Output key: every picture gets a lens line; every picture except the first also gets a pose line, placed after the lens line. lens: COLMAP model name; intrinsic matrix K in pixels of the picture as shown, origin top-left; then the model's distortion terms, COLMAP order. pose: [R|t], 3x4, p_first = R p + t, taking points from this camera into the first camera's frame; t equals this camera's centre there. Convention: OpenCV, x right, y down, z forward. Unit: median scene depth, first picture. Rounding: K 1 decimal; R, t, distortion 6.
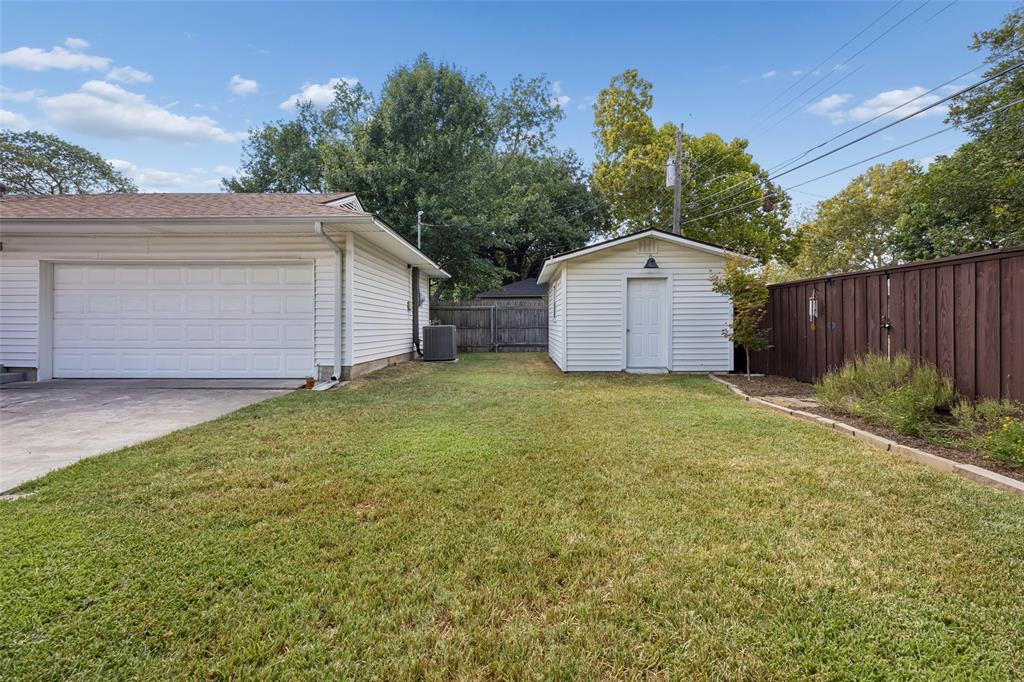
lens RADIAL K [[414.3, 0, 510.6], [0, 414.3, 329.5], [0, 0, 1]] dist [0.007844, 0.000104]
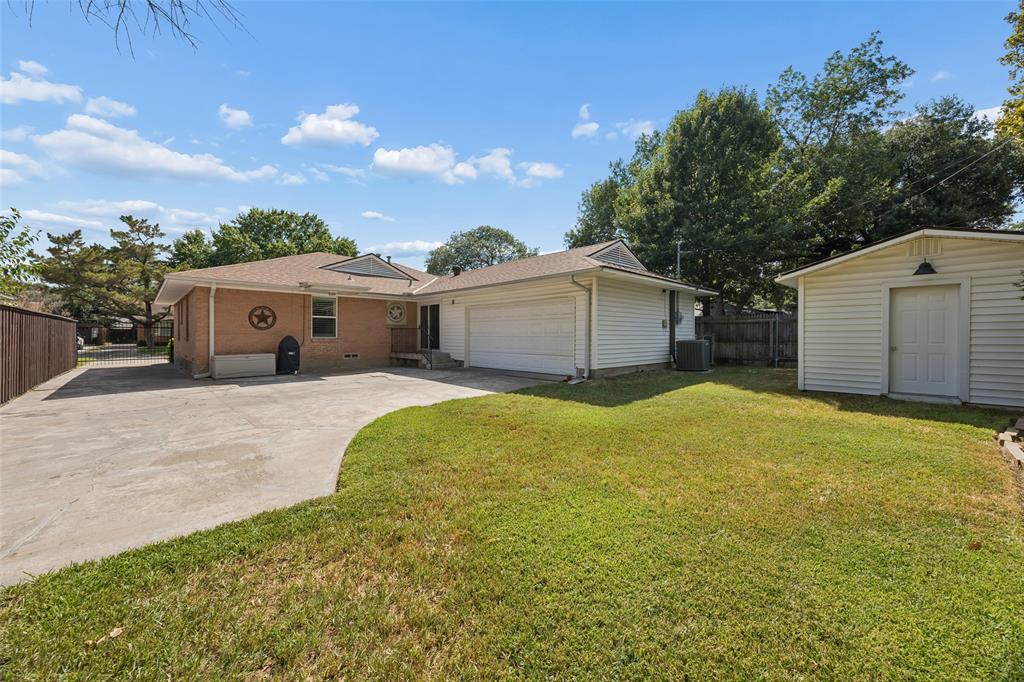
lens RADIAL K [[386.8, 0, 515.3], [0, 386.8, 337.7], [0, 0, 1]] dist [-0.000795, 0.000003]
pose [[0.706397, 0.003689, -0.707806, 0.244574], [-0.005832, 0.999983, -0.000609, -0.013431], [0.707792, 0.004558, 0.706407, -0.094788]]
